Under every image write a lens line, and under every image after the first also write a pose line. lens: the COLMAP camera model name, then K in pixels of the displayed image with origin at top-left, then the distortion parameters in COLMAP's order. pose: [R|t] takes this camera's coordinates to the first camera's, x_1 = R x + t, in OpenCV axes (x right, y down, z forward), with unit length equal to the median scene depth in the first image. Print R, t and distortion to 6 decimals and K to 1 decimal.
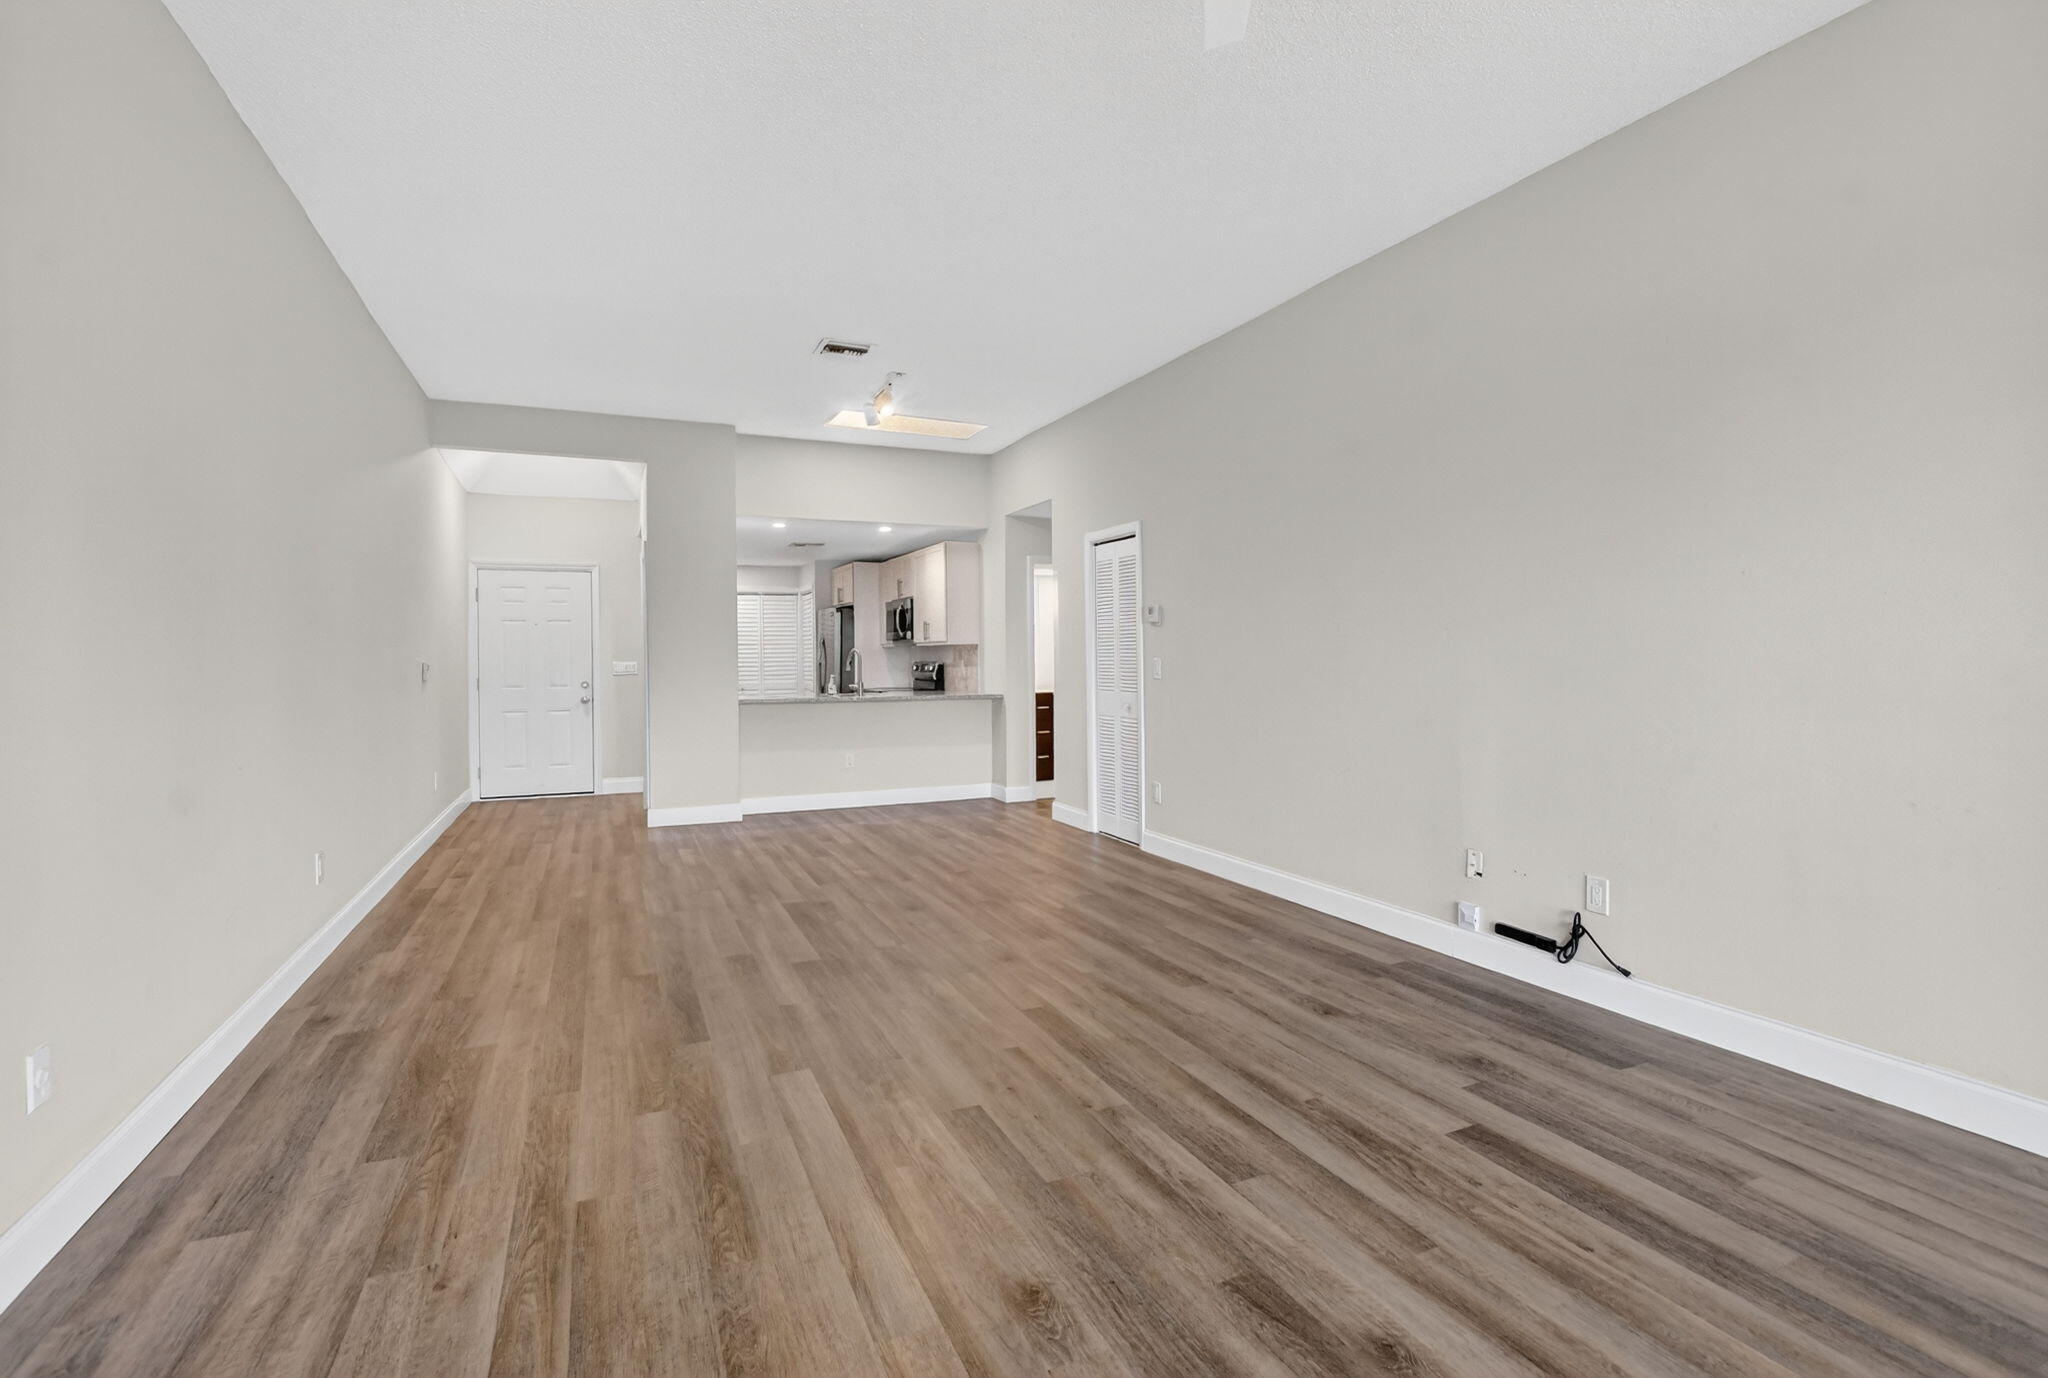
lens RADIAL K [[927.1, 0, 1006.9], [0, 927.1, 665.4], [0, 0, 1]] dist [-0.028873, 0.000923]
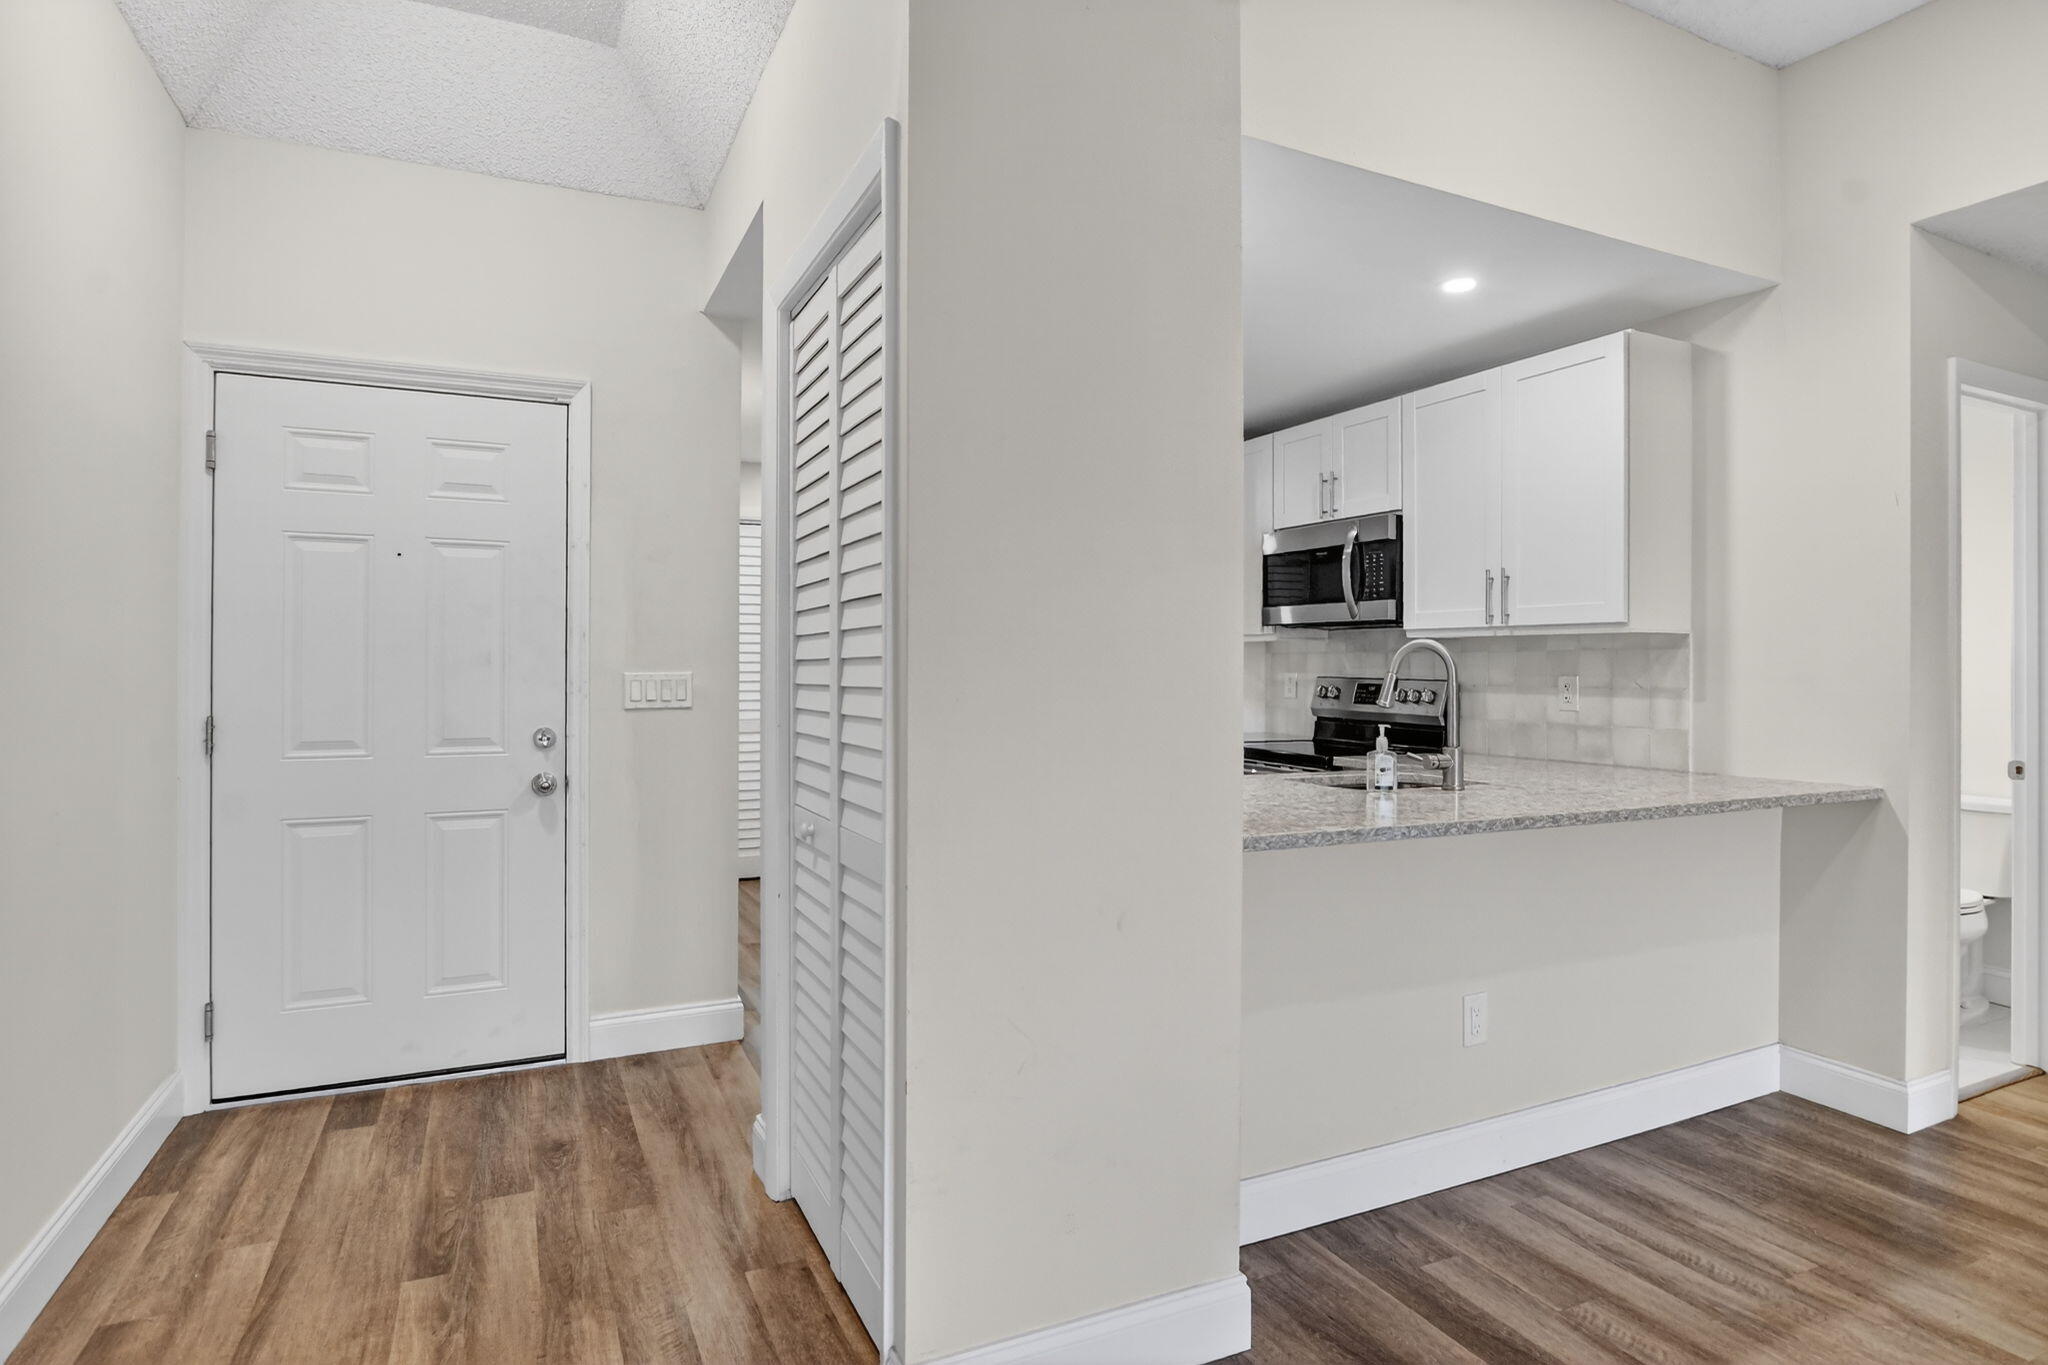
lens RADIAL K [[1053.3, 0, 992.9], [0, 1053.3, 658.4], [0, 0, 1]] dist [-0.026929, -0.001678]
pose [[0.999857, 0.011642, 0.012257, -0.822204], [-0.011458, 0.999822, -0.014989, -0.011623], [-0.012429, 0.014846, 0.999813, 1.691663]]
